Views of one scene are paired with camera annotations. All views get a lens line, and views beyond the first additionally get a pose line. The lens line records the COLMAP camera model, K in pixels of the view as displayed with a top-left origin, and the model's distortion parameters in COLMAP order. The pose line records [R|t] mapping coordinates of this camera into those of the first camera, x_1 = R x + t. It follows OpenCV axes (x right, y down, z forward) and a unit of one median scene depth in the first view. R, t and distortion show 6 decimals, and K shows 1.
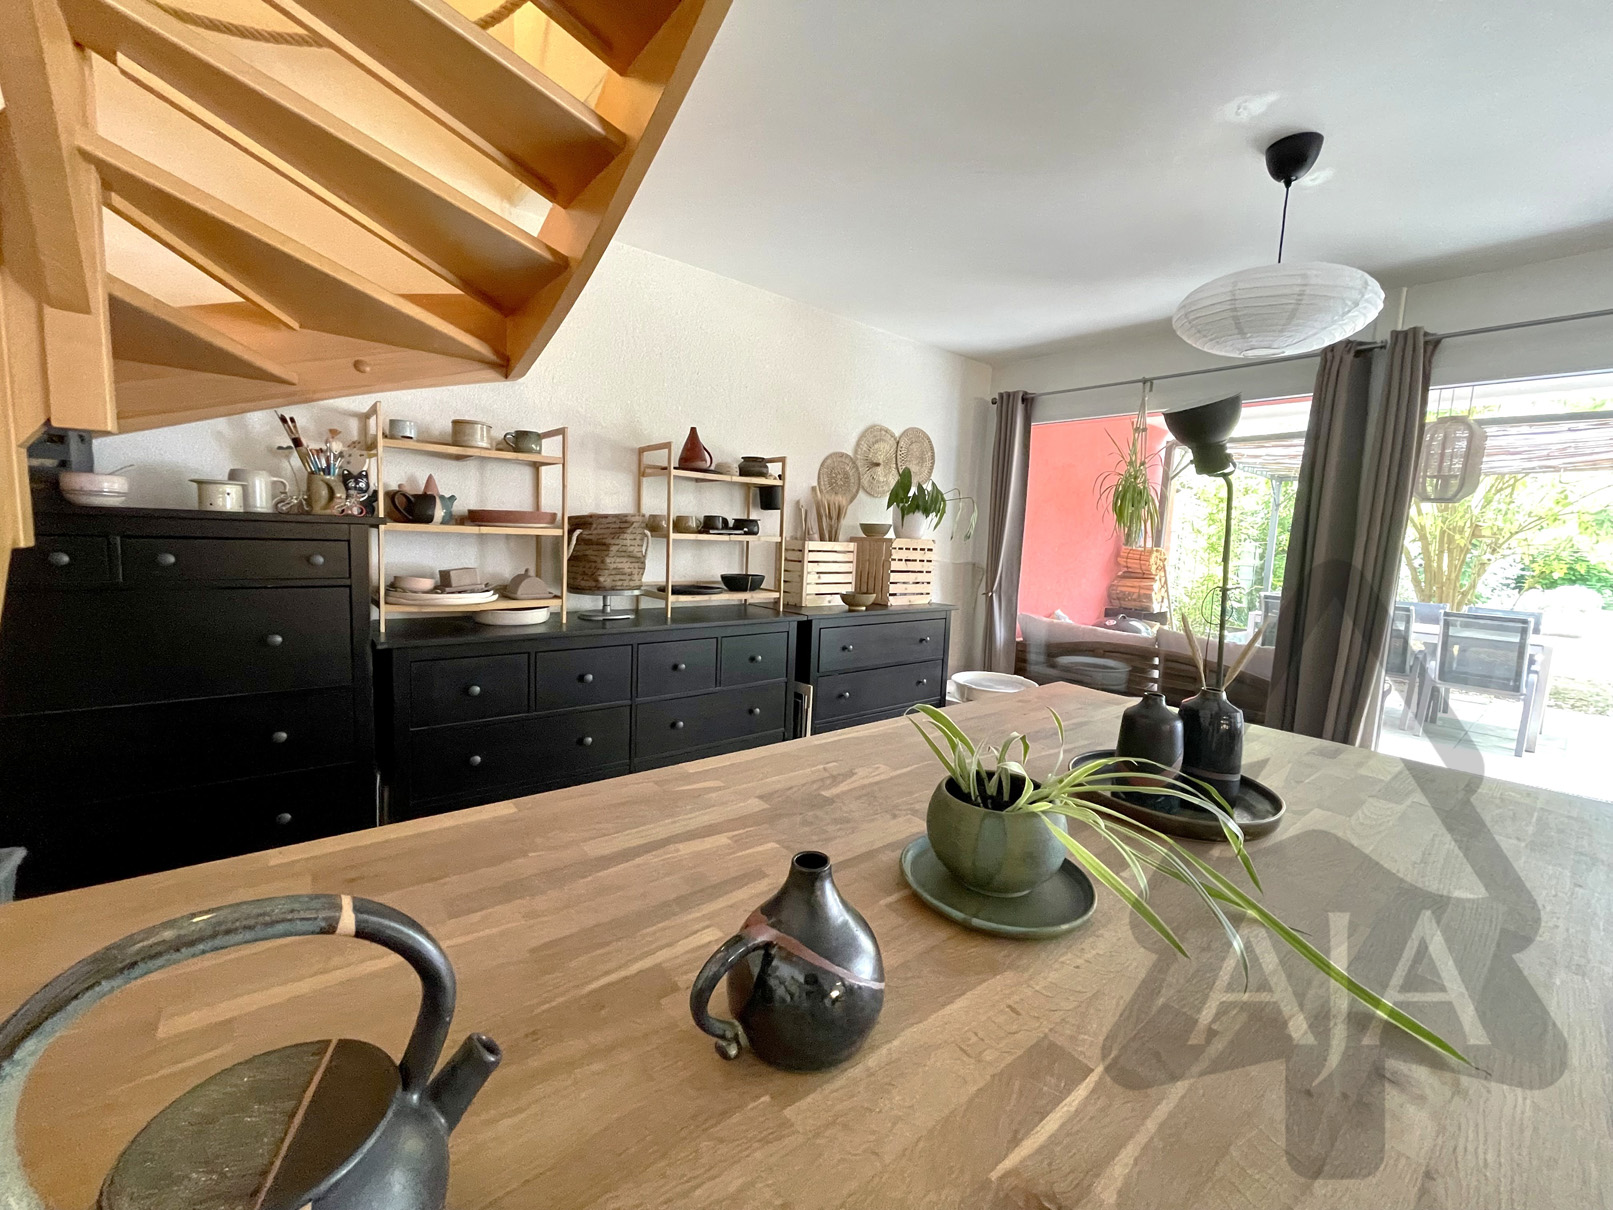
lens RADIAL K [[649.0, 0, 802.0], [0, 649.0, 603.5], [0, 0, 1]] dist [-0.020696, 0.007103]
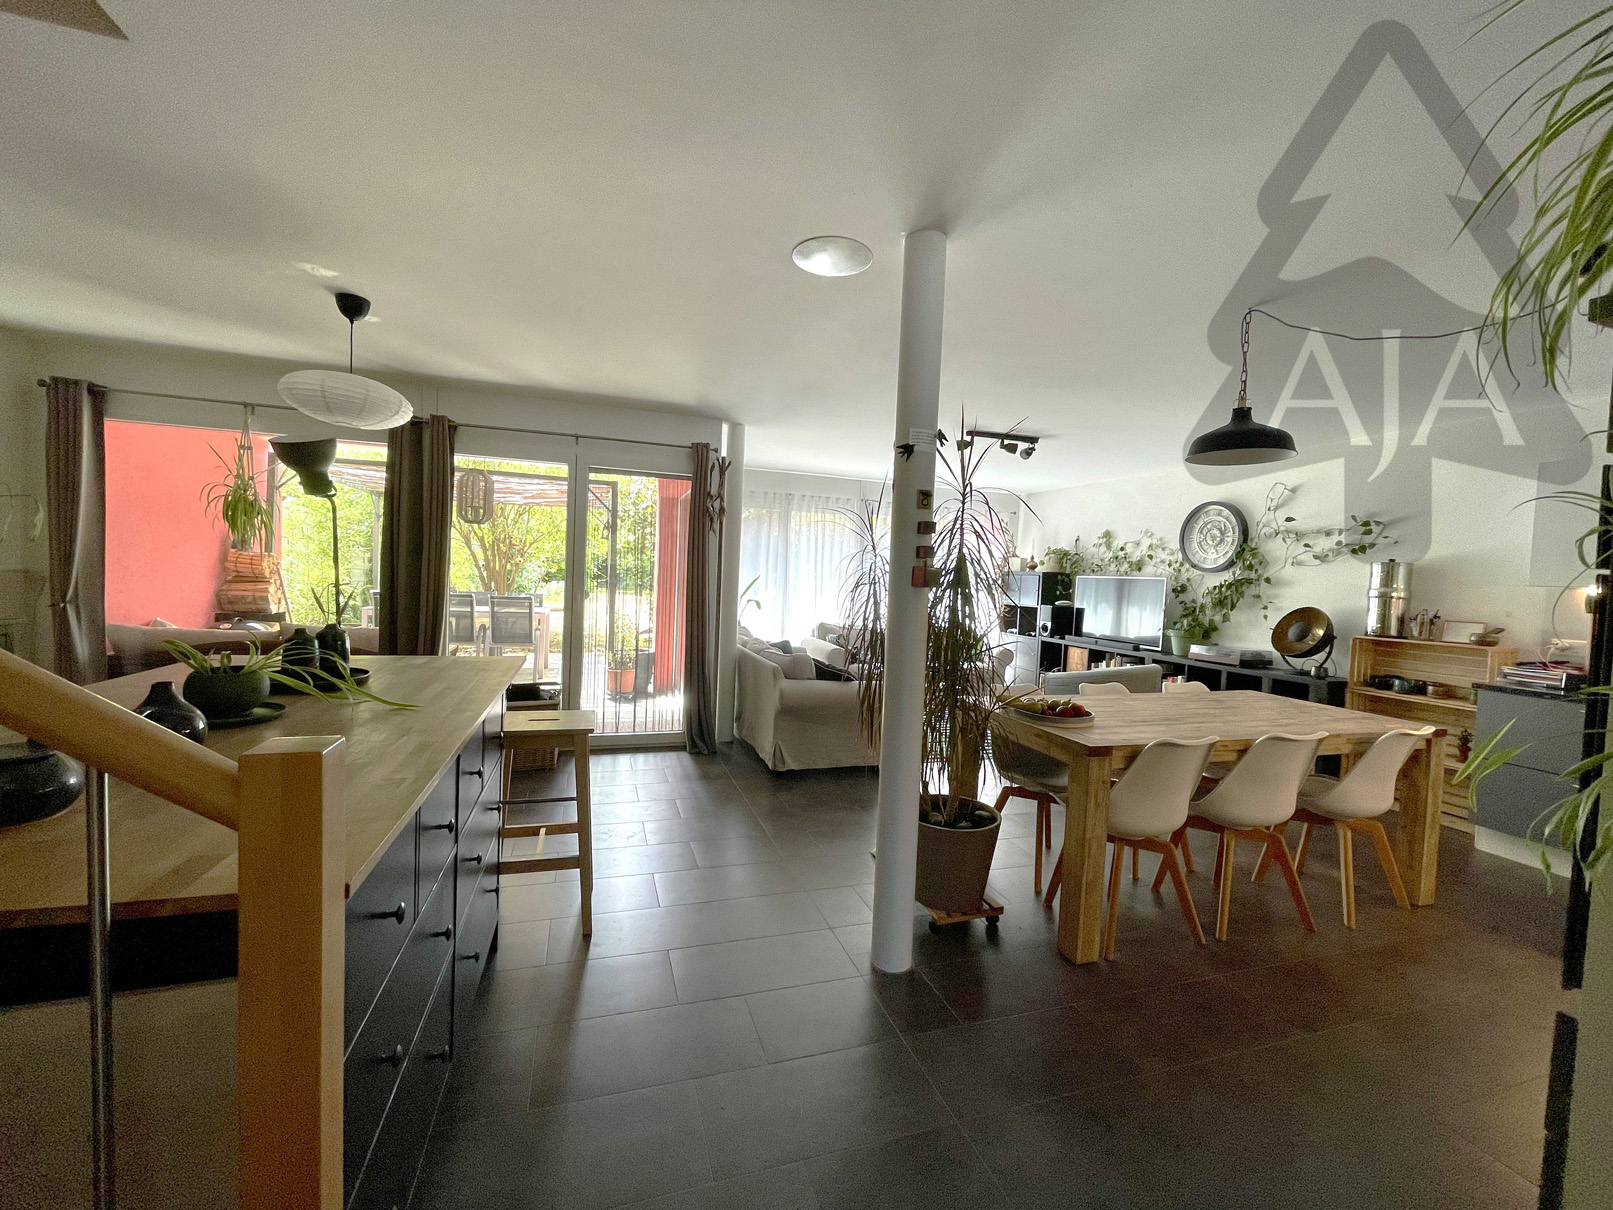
lens RADIAL K [[649.0, 0, 802.0], [0, 649.0, 603.5], [0, 0, 1]] dist [-0.020696, 0.007103]
pose [[0.358386, -0.068506, 0.931057, -0.161277], [0.074978, 0.996195, 0.044438, 0.020842], [-0.930558, 0.053883, 0.362159, -0.252278]]
